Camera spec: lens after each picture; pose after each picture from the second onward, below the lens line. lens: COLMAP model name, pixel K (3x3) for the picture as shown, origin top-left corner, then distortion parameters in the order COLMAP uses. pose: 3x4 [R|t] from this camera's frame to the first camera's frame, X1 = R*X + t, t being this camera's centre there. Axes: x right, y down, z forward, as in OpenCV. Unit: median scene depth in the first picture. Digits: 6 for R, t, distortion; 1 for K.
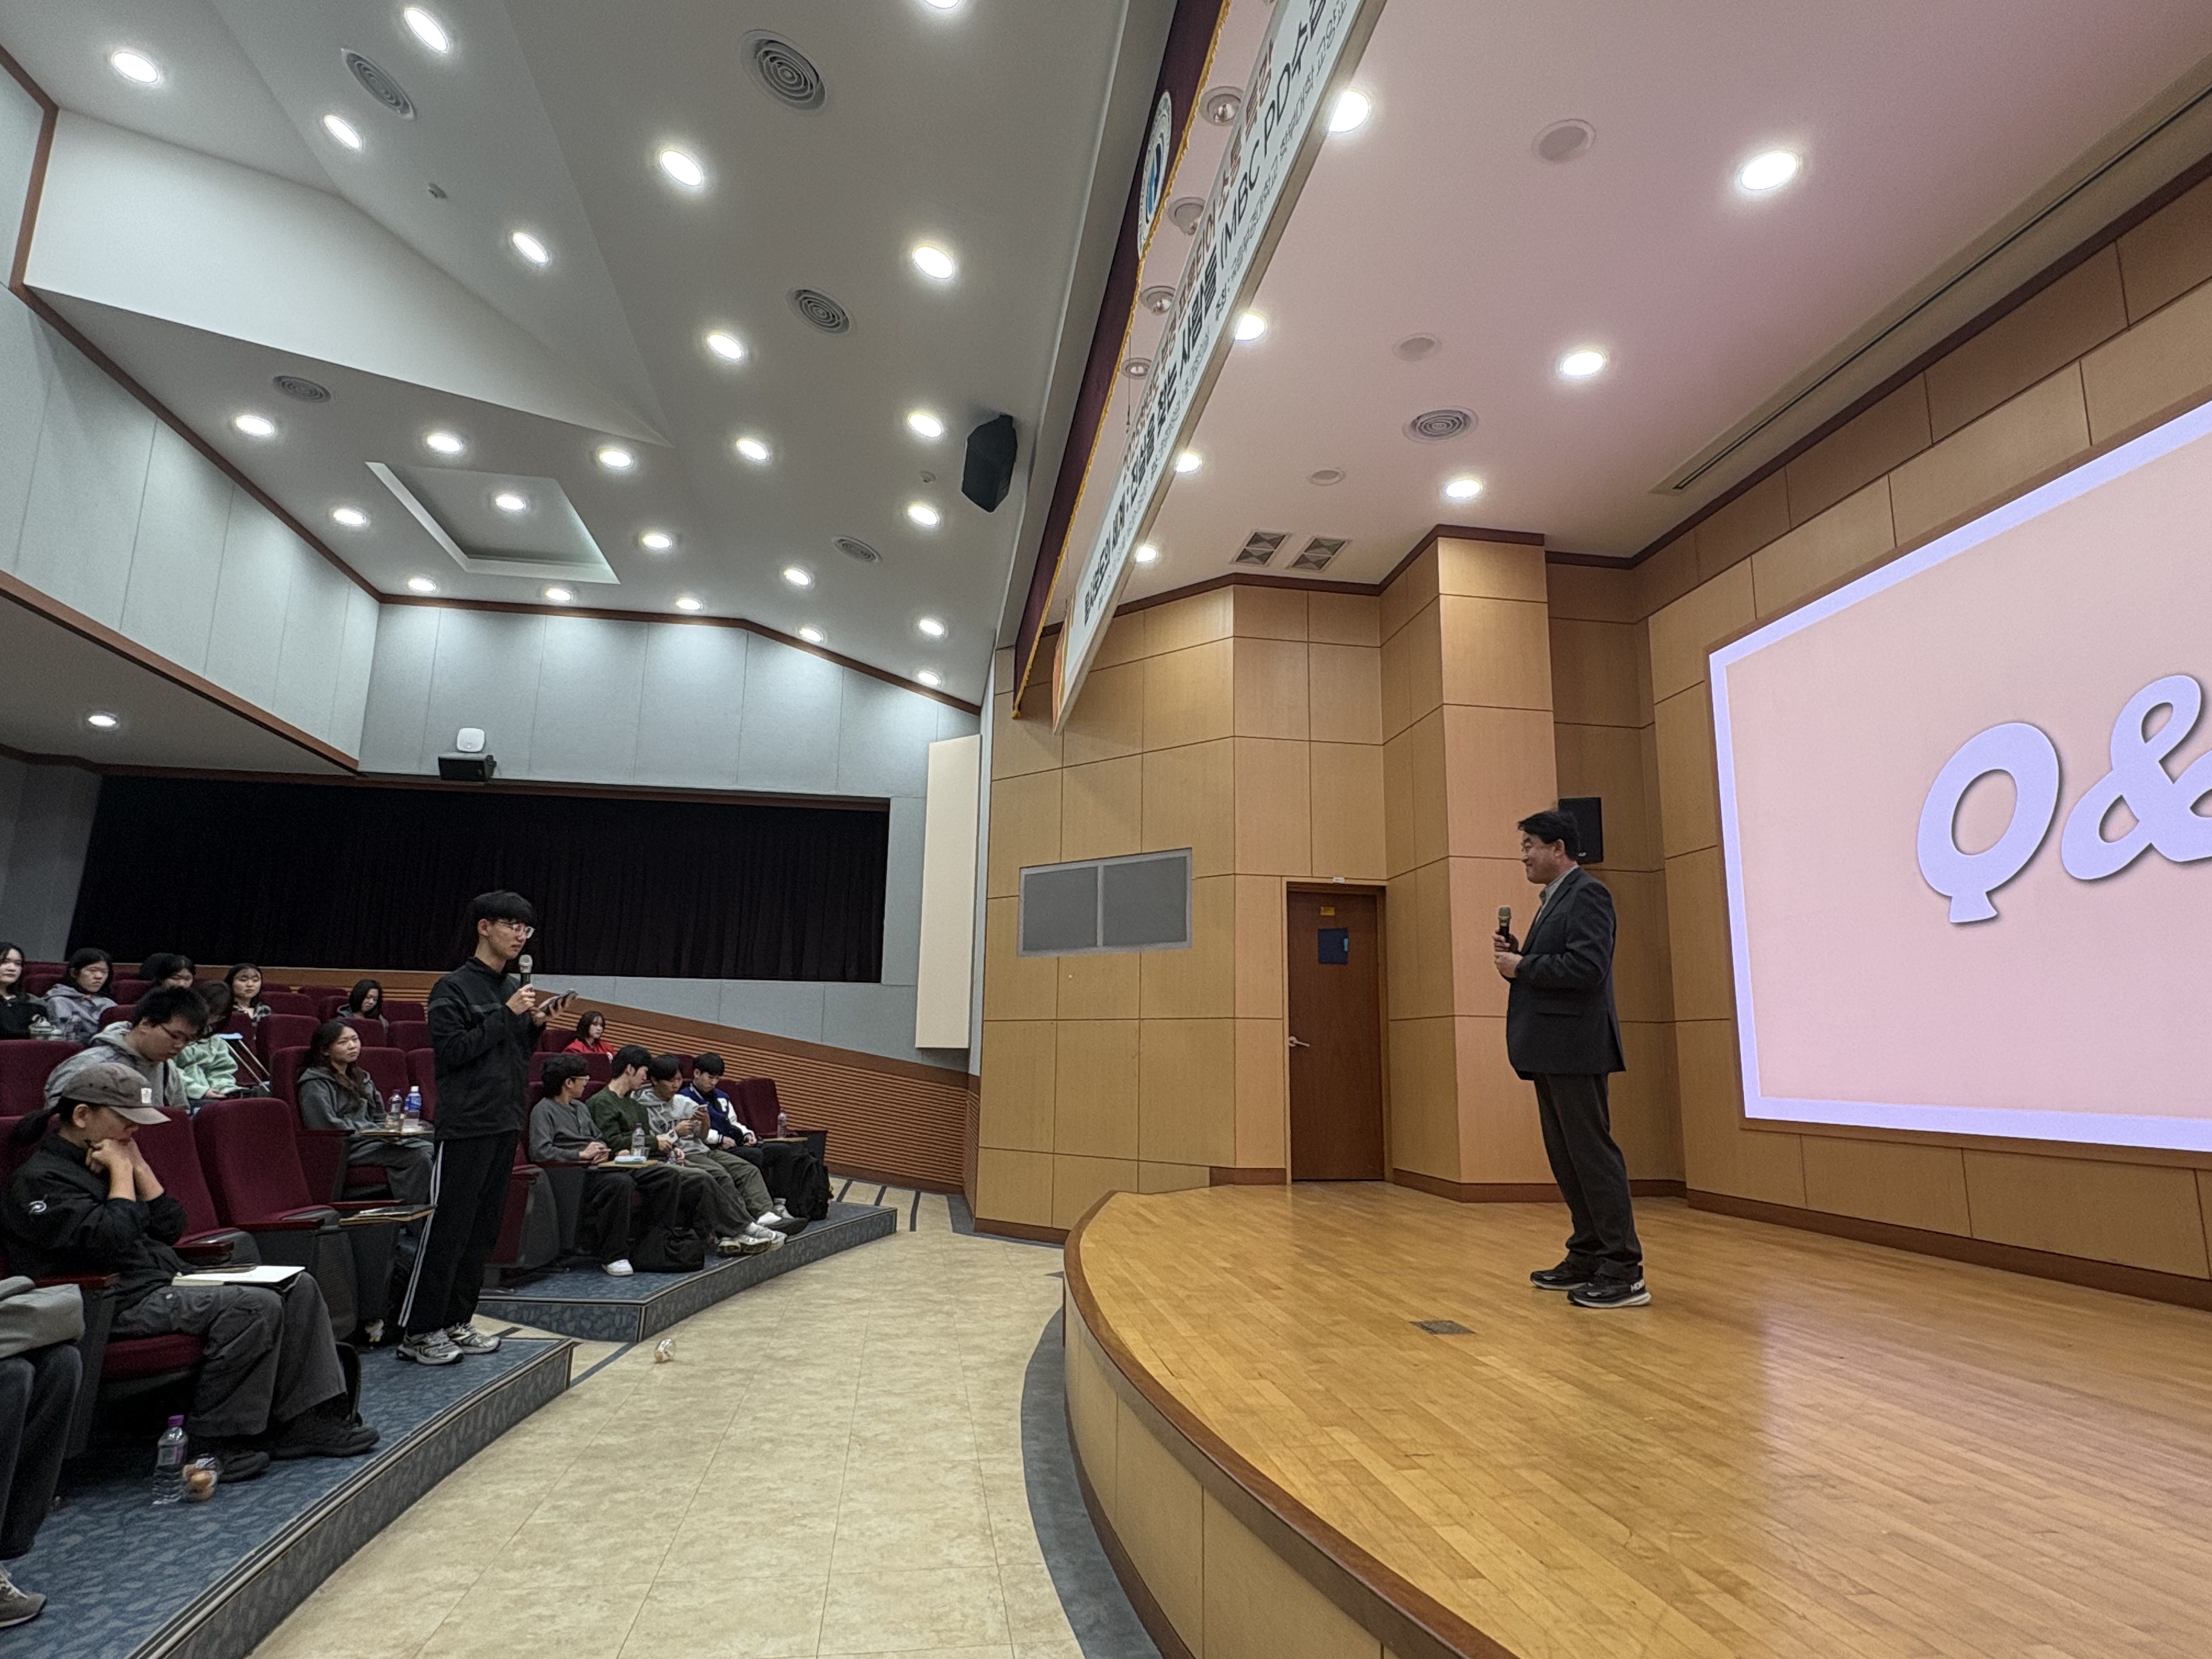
lens RADIAL K [[1203.6, 0, 1093.0], [0, 1203.6, 833.9], [0, 0, 1]] dist [-0.006930, -0.002579]
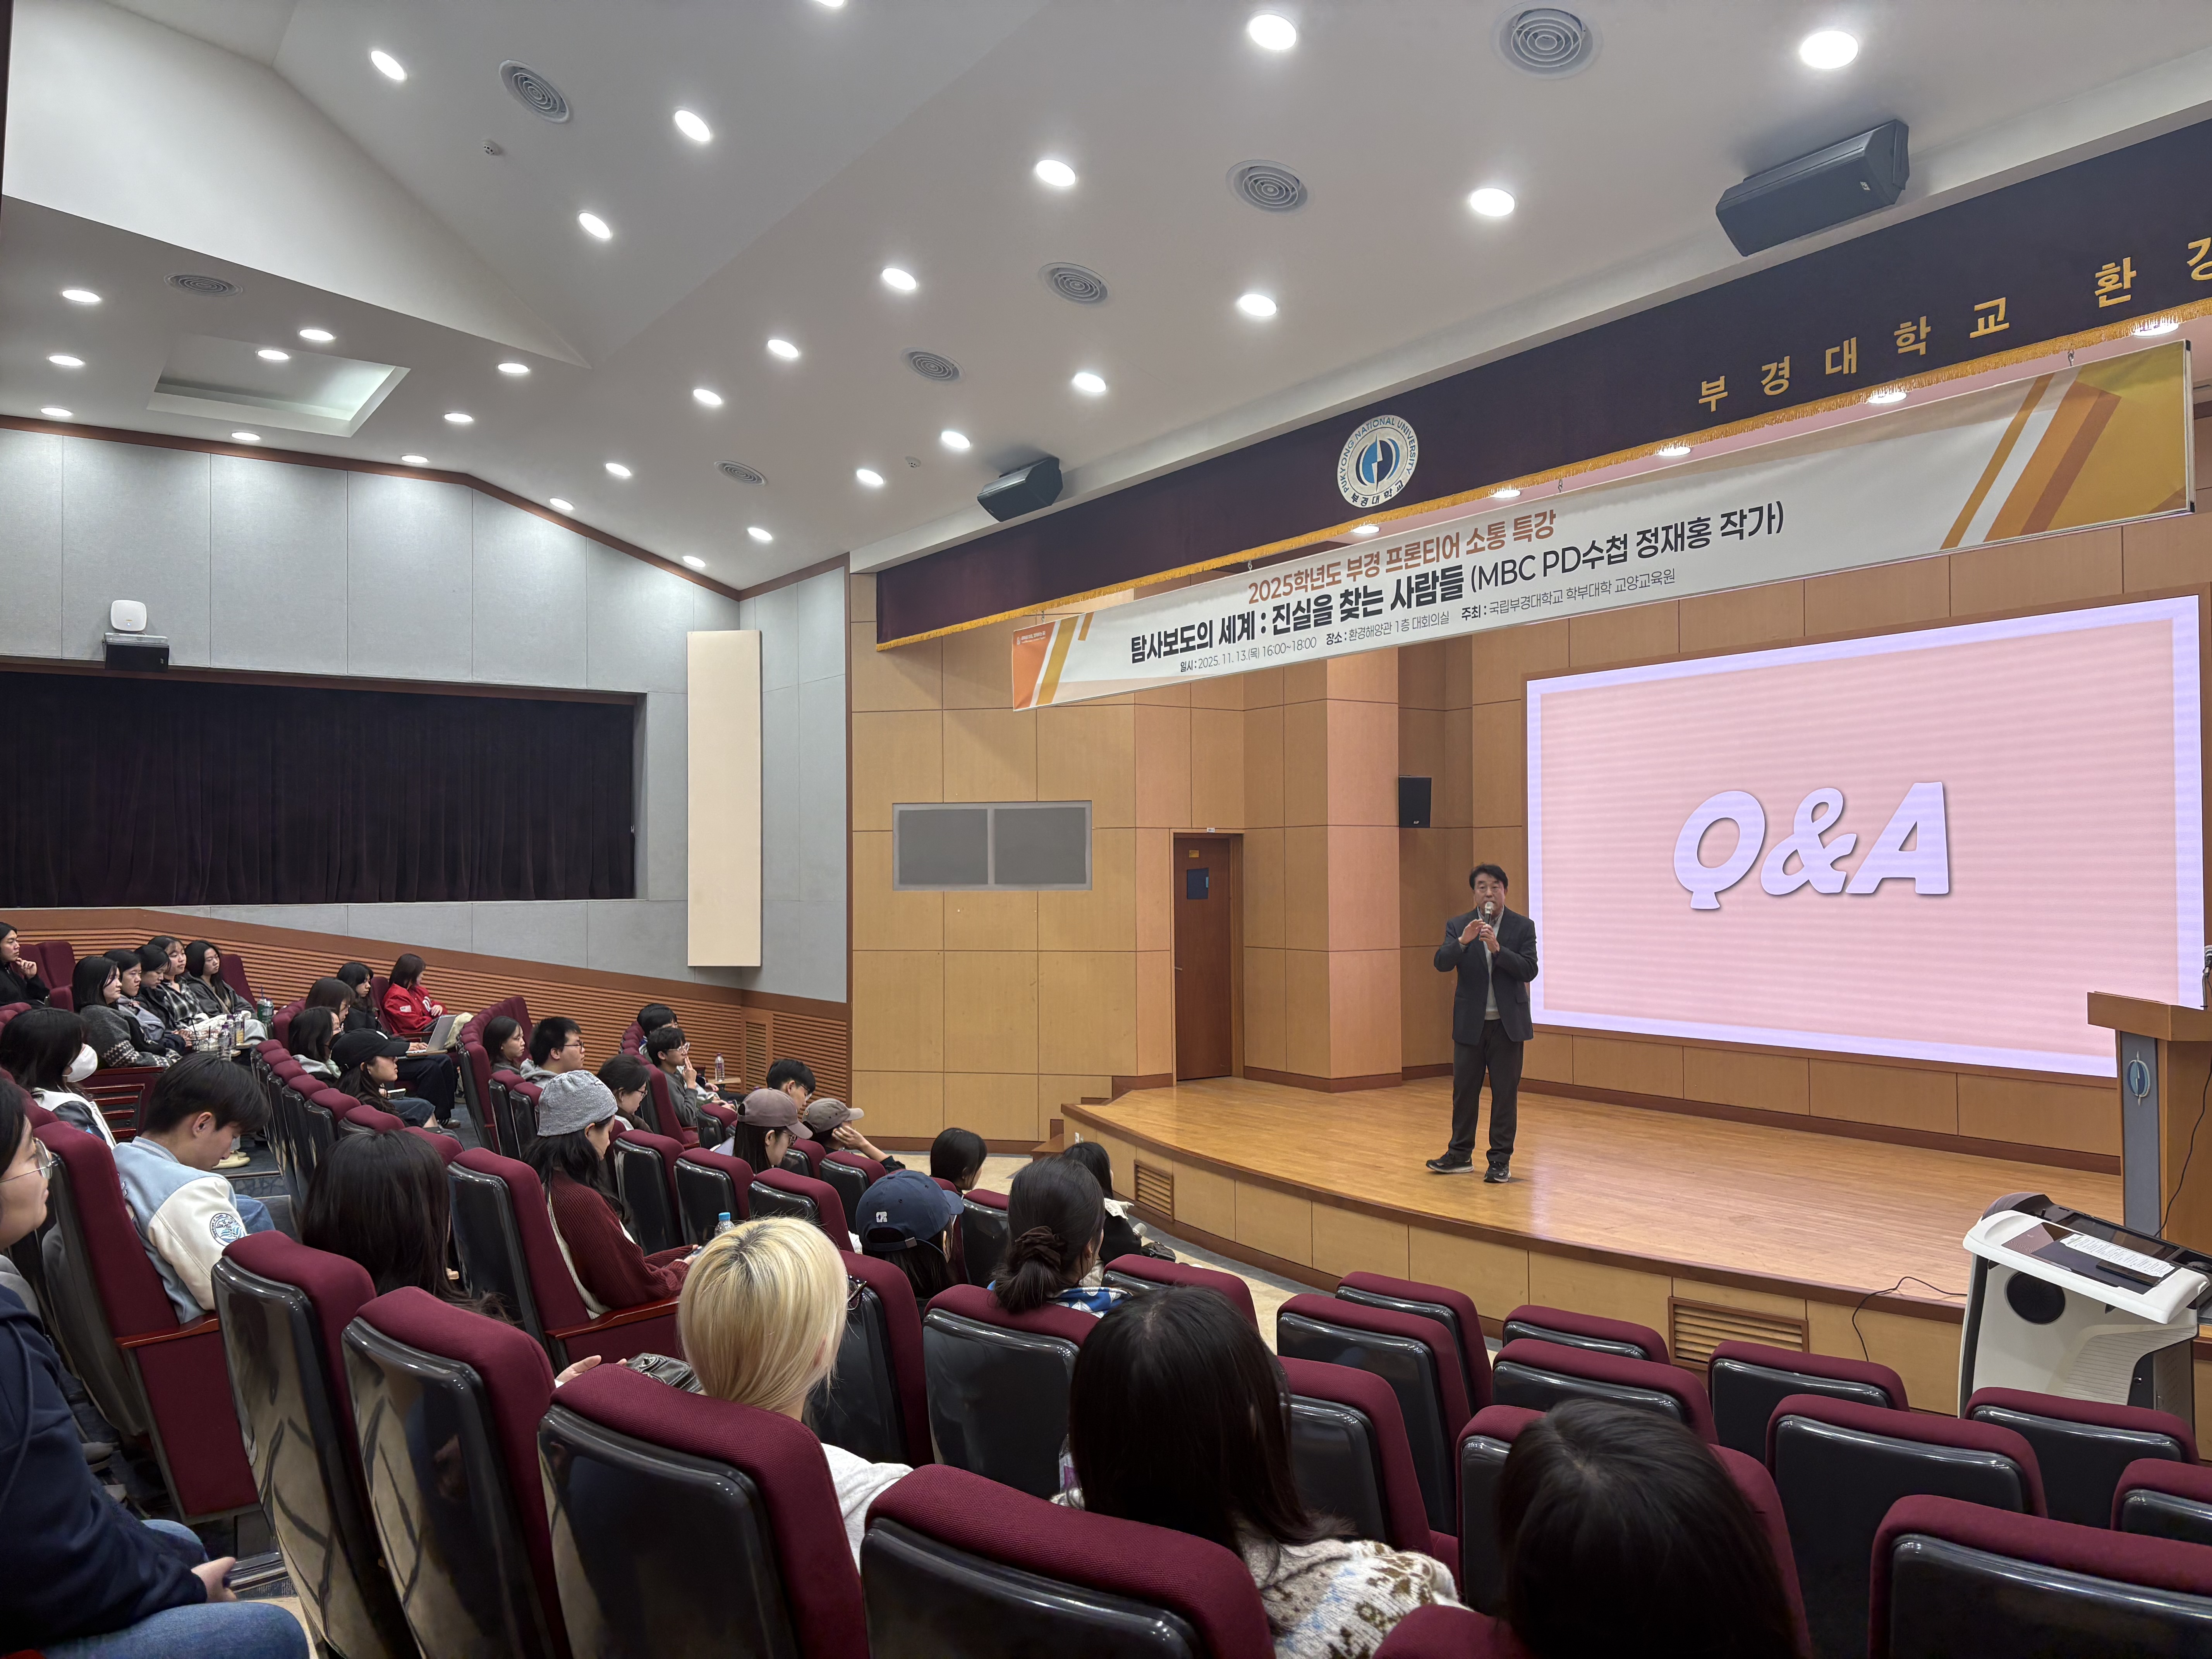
lens RADIAL K [[1726.2, 0, 1062.5], [0, 1726.2, 863.4], [0, 0, 1]] dist [0.017539, -0.026025]
pose [[0.909193, -0.022227, 0.415781, -0.571360], [-0.053225, 0.984178, 0.169000, -0.187713], [-0.412959, -0.175783, 0.893625, -0.400995]]
